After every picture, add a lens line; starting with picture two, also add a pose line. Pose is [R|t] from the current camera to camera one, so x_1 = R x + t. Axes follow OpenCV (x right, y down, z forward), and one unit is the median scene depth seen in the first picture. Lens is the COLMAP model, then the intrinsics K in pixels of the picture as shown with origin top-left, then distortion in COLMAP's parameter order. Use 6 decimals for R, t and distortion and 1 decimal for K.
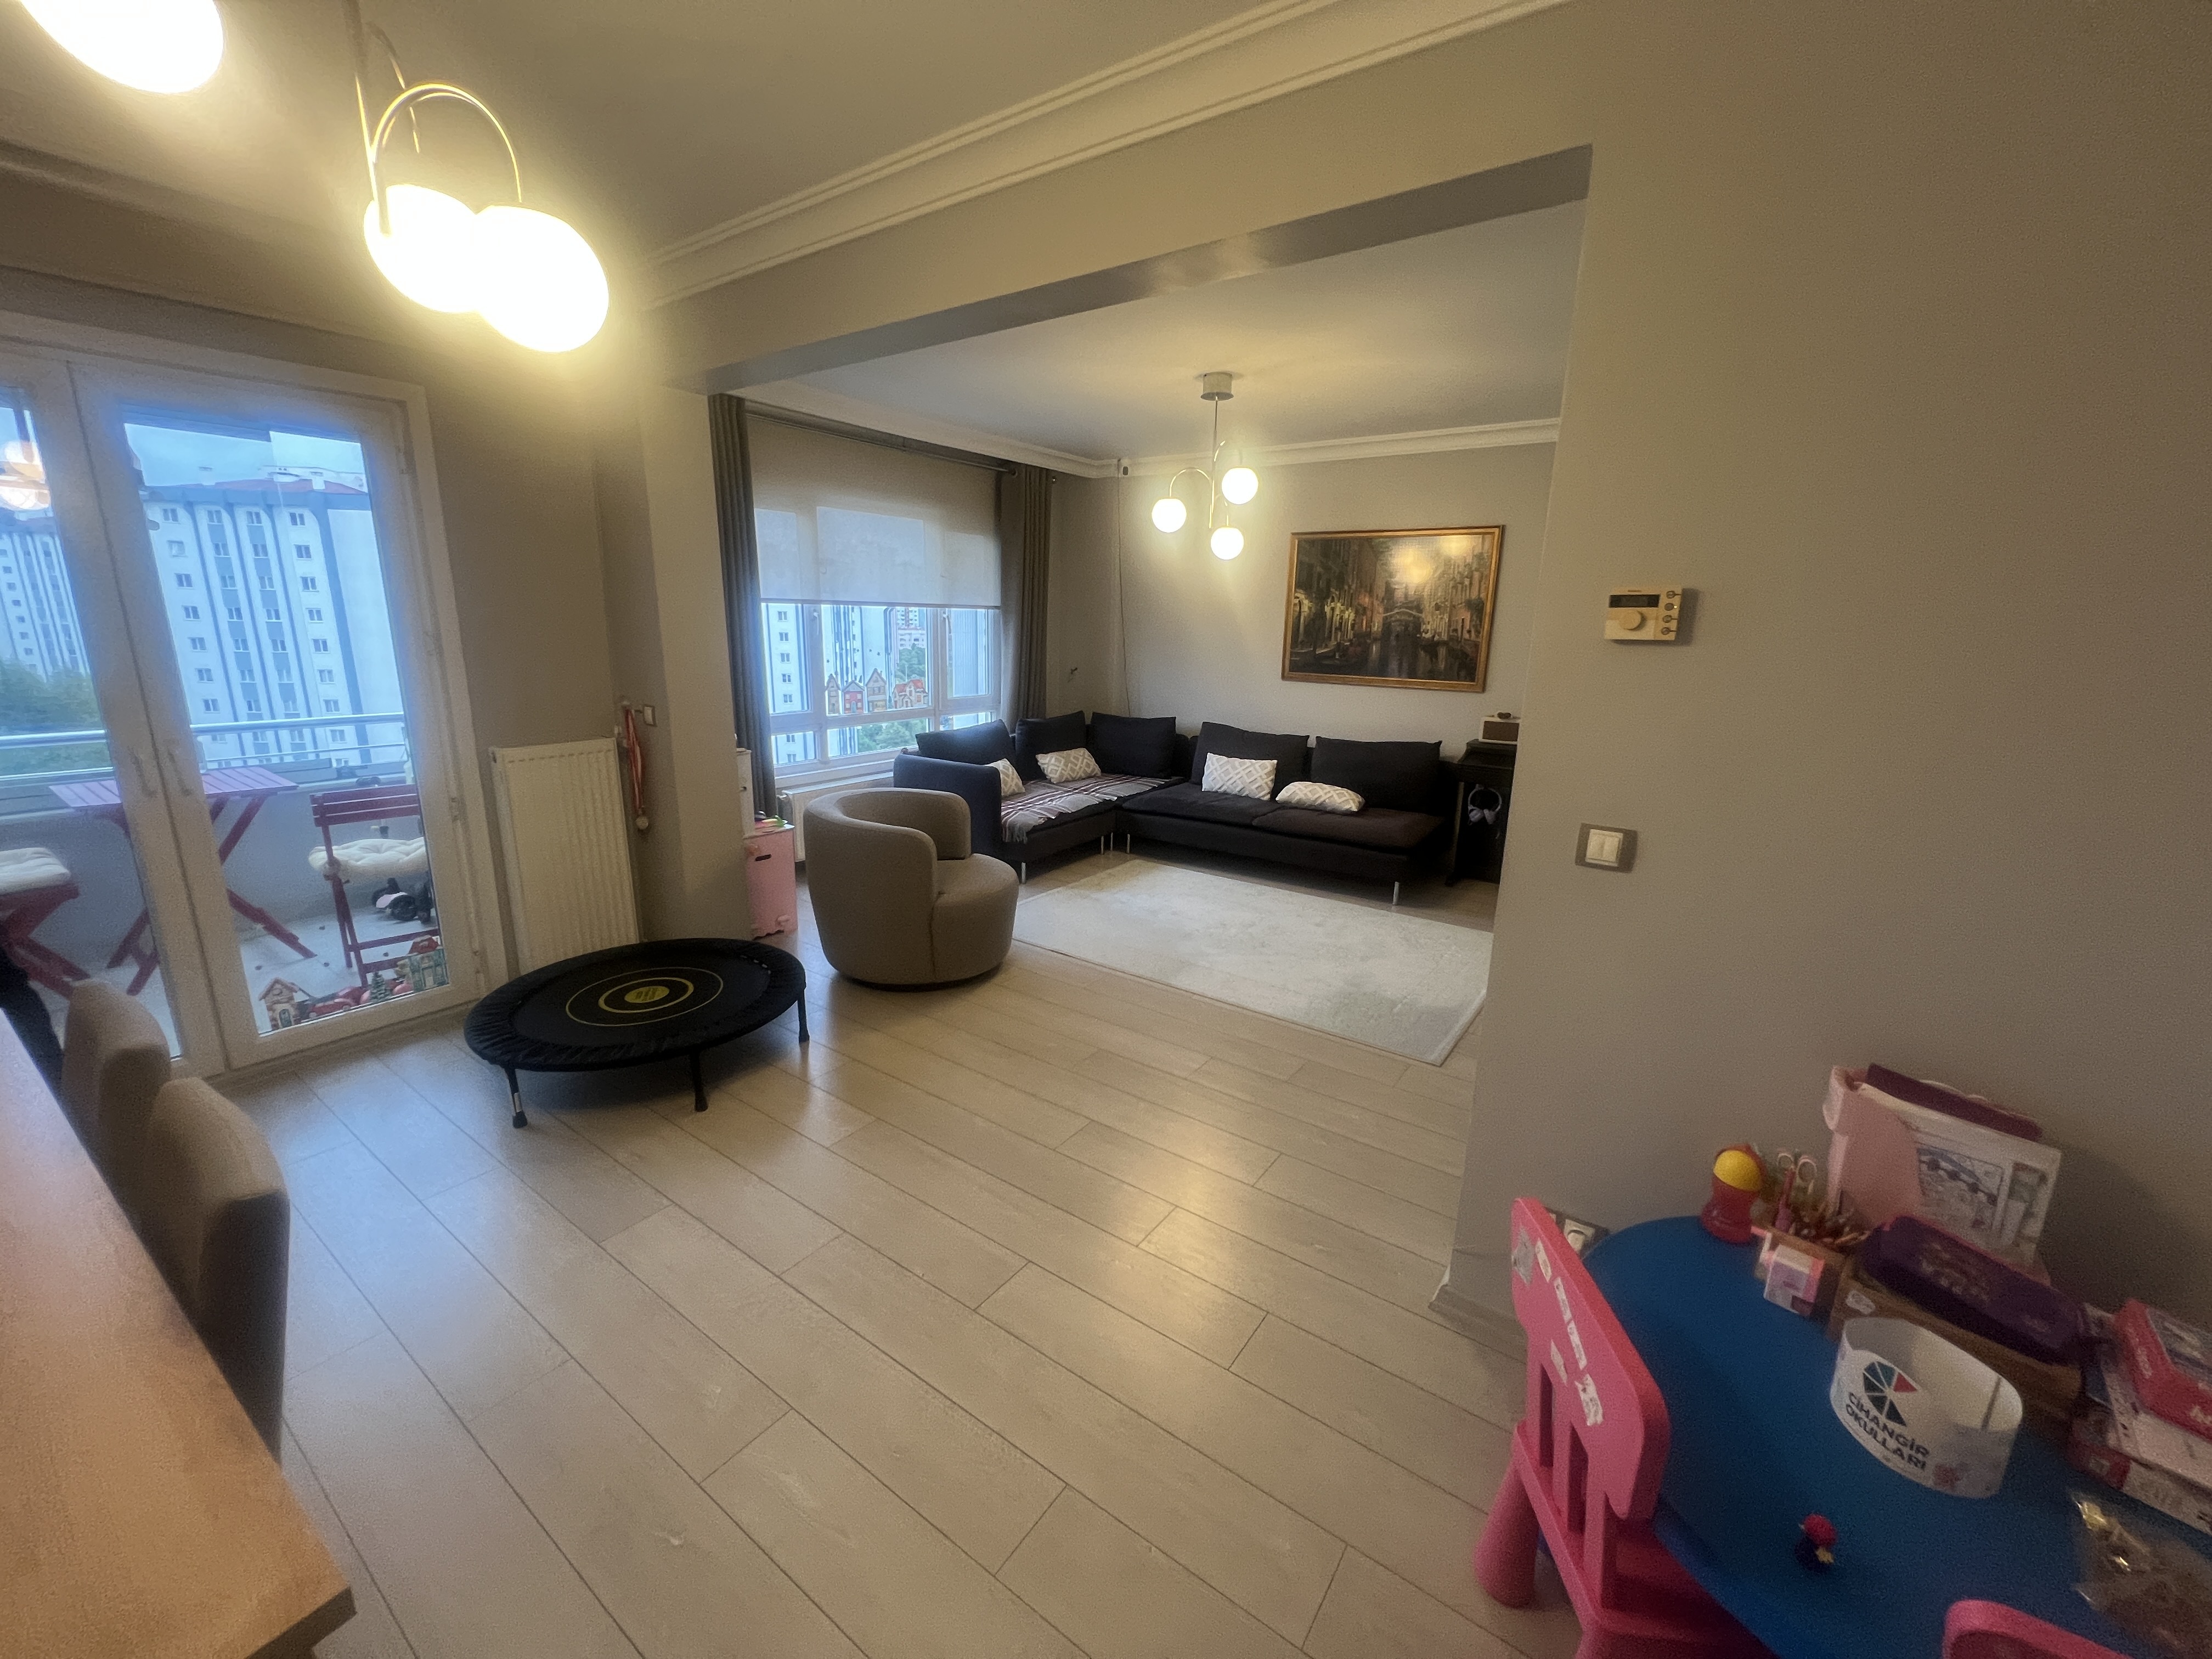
lens RADIAL K [[890.0, 0, 1096.5], [0, 890.0, 825.7], [0, 0, 1]] dist [0.001813, -0.000139]
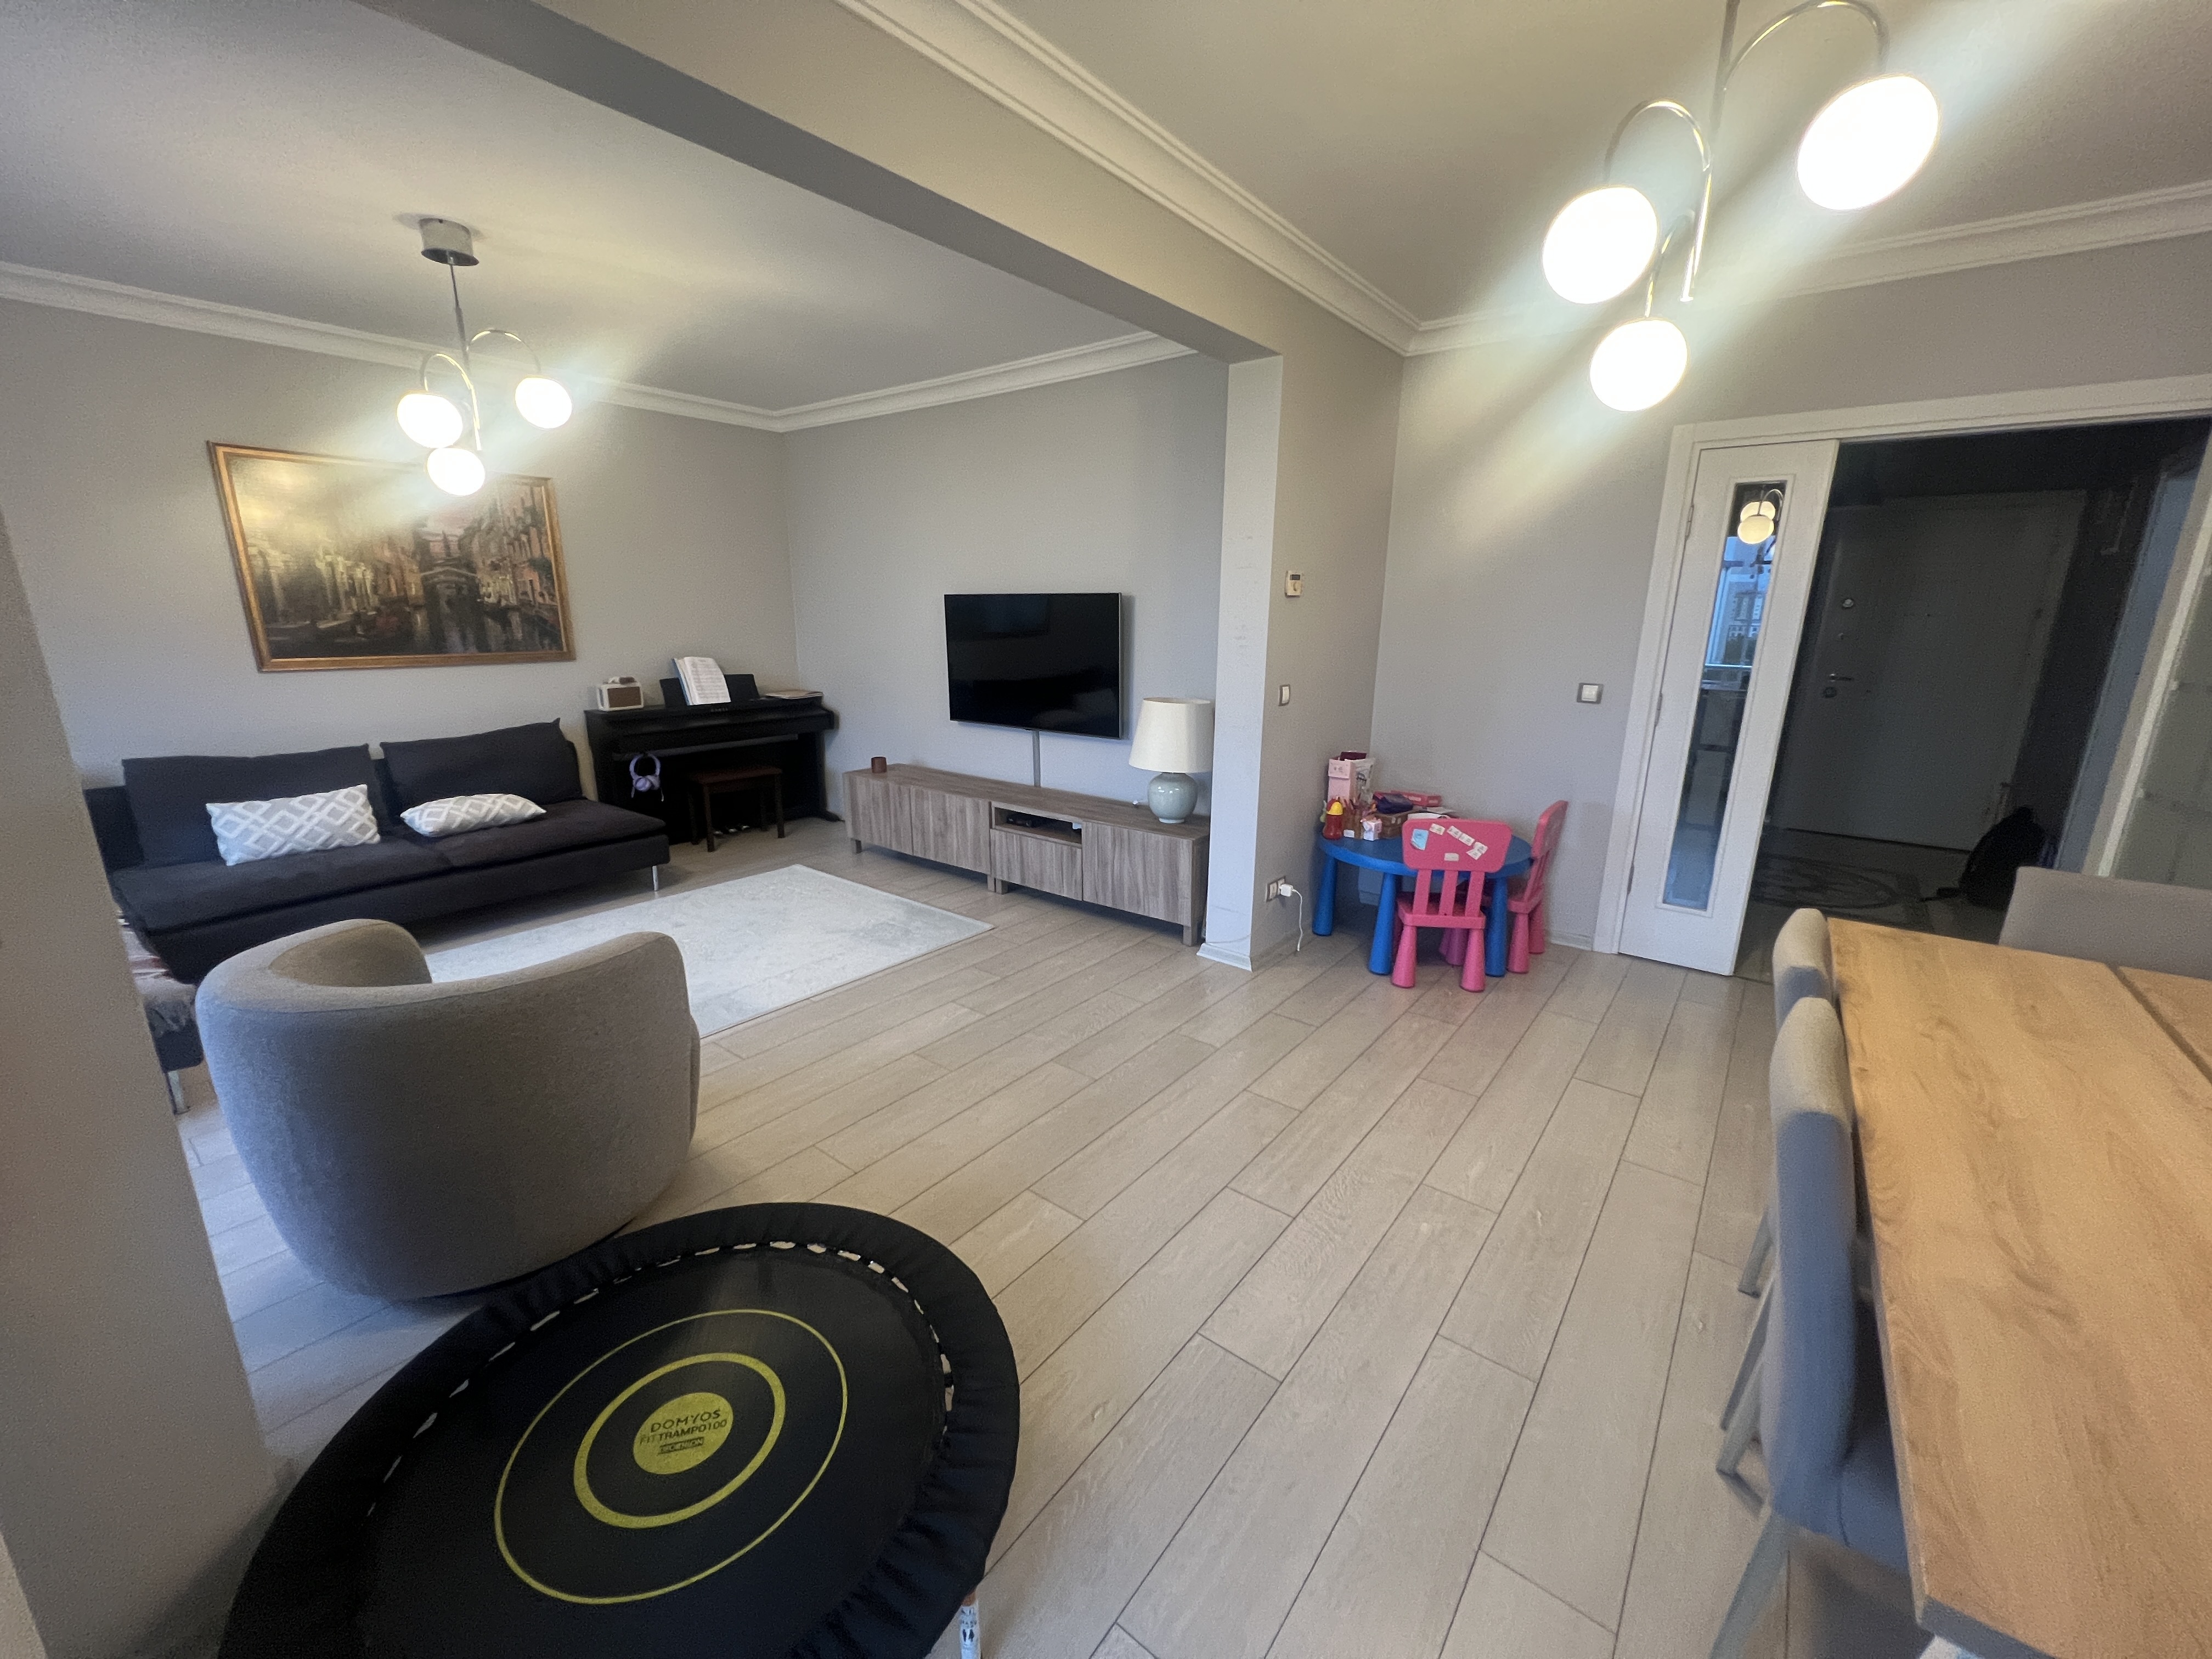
lens RADIAL K [[890.0, 0, 1115.7], [0, 890.0, 826.1], [0, 0, 1]] dist [0.001813, -0.000139]
pose [[0.041389, -0.262287, 0.964102, -0.483032], [0.222238, 0.943173, 0.247053, -0.089999], [-0.974113, 0.204035, 0.097328, 0.390961]]
